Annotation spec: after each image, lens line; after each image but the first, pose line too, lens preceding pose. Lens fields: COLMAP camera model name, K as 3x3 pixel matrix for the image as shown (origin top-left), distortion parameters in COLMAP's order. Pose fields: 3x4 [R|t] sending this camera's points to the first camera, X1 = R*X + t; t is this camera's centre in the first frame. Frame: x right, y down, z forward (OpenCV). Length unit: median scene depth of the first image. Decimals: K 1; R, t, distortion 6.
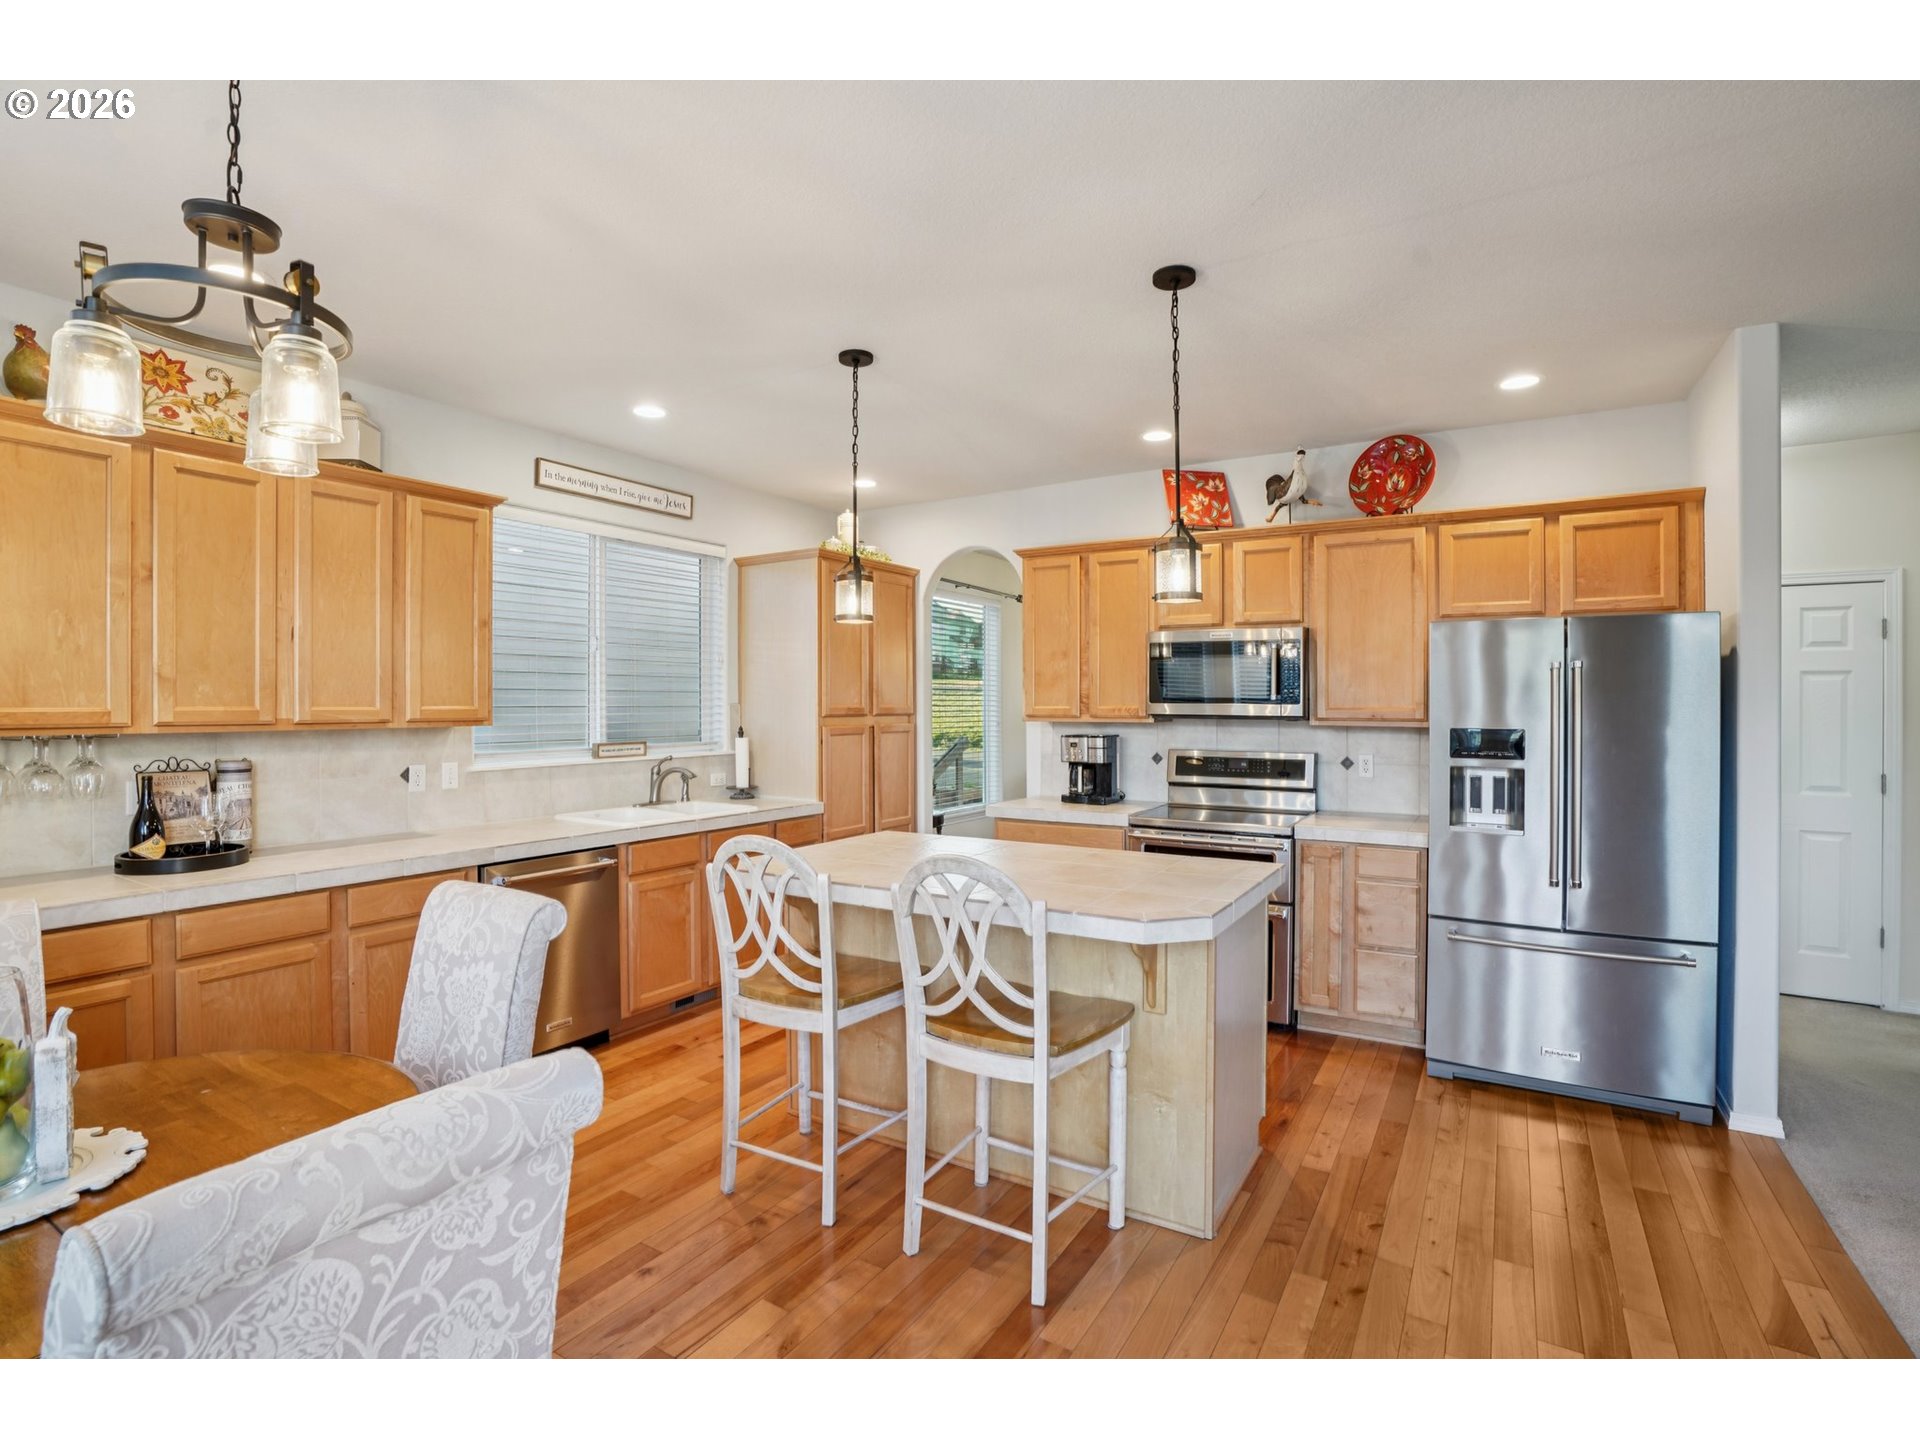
lens RADIAL K [[940.5, 0, 958.2], [0, 940.5, 712.7], [0, 0, 1]] dist [0.009130, 0.000158]
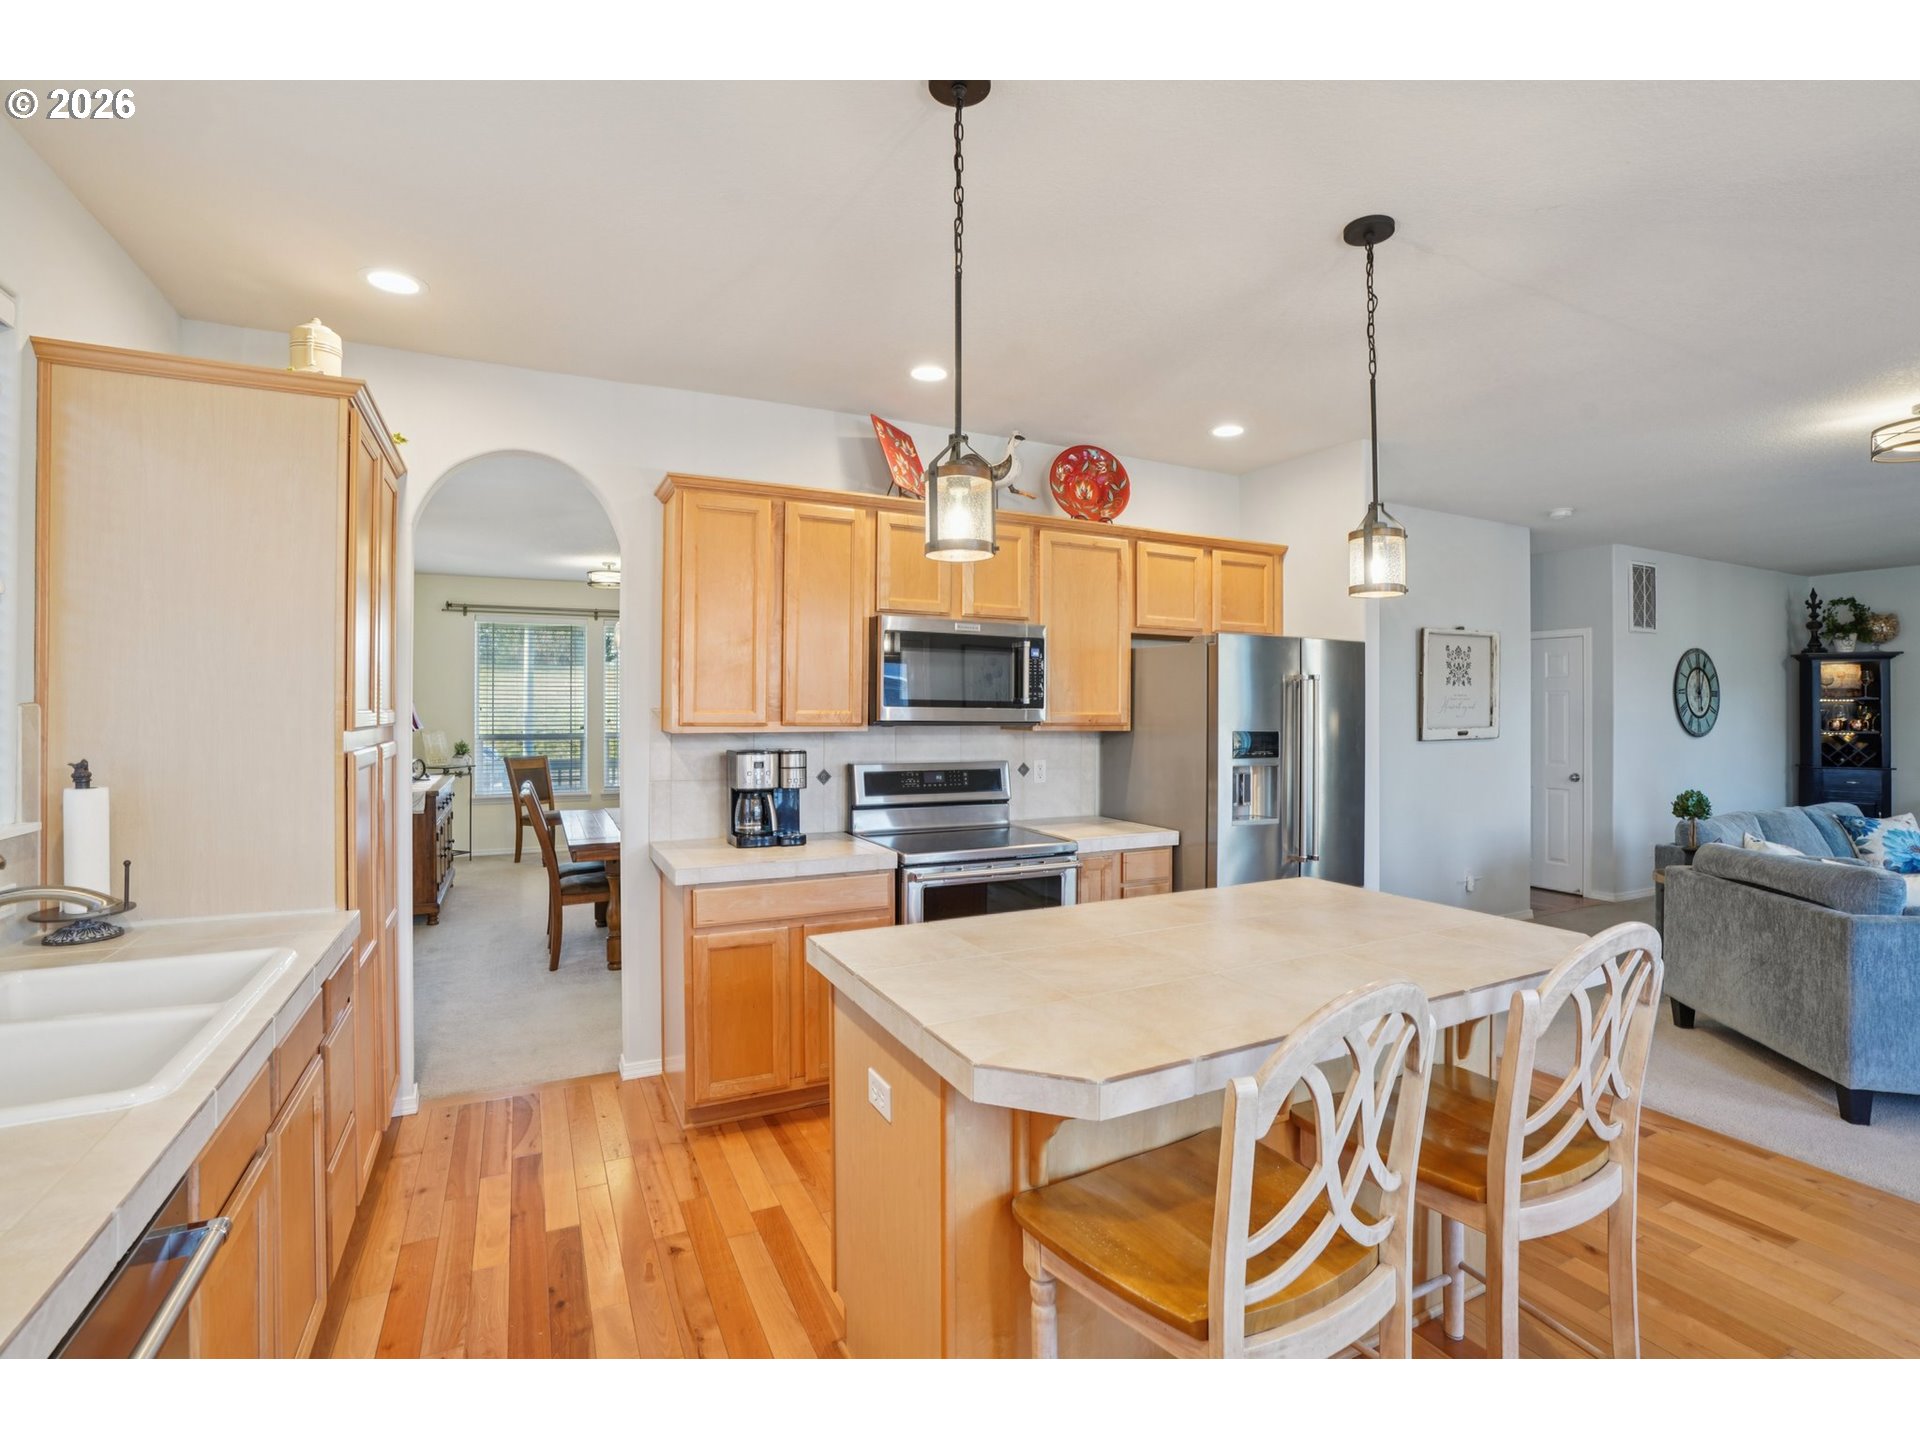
lens RADIAL K [[940.5, 0, 958.2], [0, 940.5, 712.7], [0, 0, 1]] dist [0.009130, 0.000158]
pose [[0.526449, -0.002772, 0.850202, -0.457908], [0.002959, 0.999995, 0.001428, -0.006722], [-0.850201, 0.001764, 0.526455, 0.565566]]
